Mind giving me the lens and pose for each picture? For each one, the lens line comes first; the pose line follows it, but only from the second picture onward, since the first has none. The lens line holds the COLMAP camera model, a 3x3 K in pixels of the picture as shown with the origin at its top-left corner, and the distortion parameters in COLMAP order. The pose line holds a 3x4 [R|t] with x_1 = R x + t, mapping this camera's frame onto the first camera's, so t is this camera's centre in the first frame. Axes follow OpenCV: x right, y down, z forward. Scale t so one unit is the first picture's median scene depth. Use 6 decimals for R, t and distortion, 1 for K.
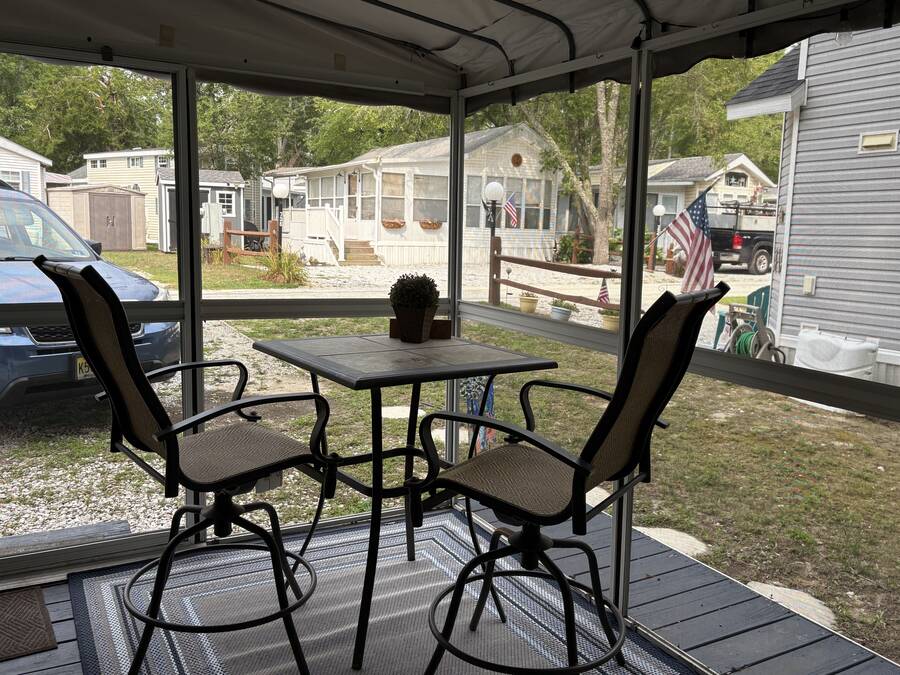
lens RADIAL K [[770.4, 0, 450.4], [0, 770.4, 335.9], [0, 0, 1]] dist [0.032574, -0.010785]
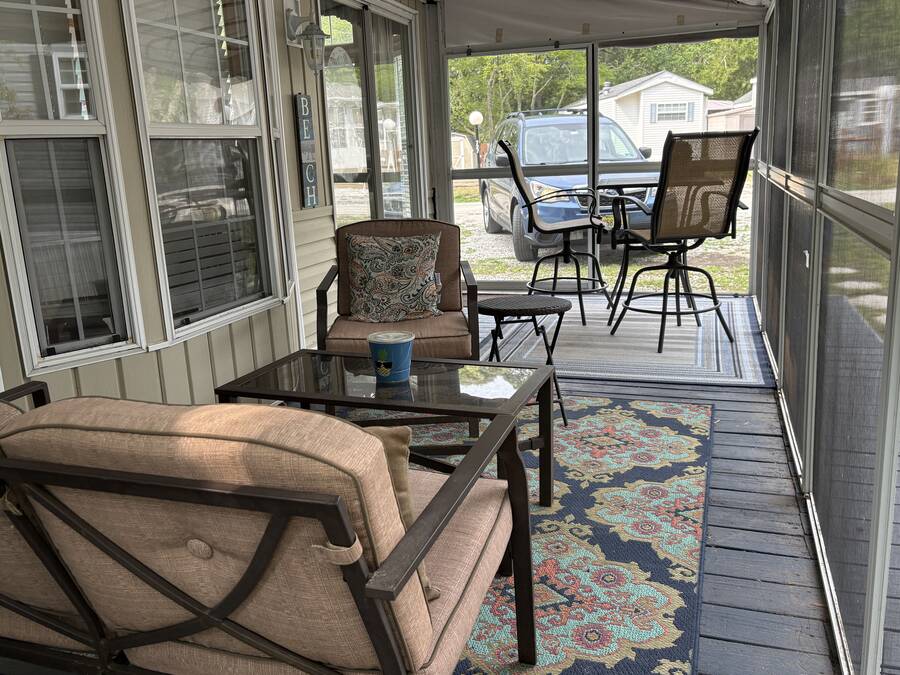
lens RADIAL K [[770.4, 0, 449.5], [0, 770.4, 335.9], [0, 0, 1]] dist [0.032574, -0.010785]
pose [[0.673967, 0.113031, -0.730063, 0.108676], [-0.042933, 0.992548, 0.114036, 0.022064], [0.737513, -0.045513, 0.673798, -0.075075]]
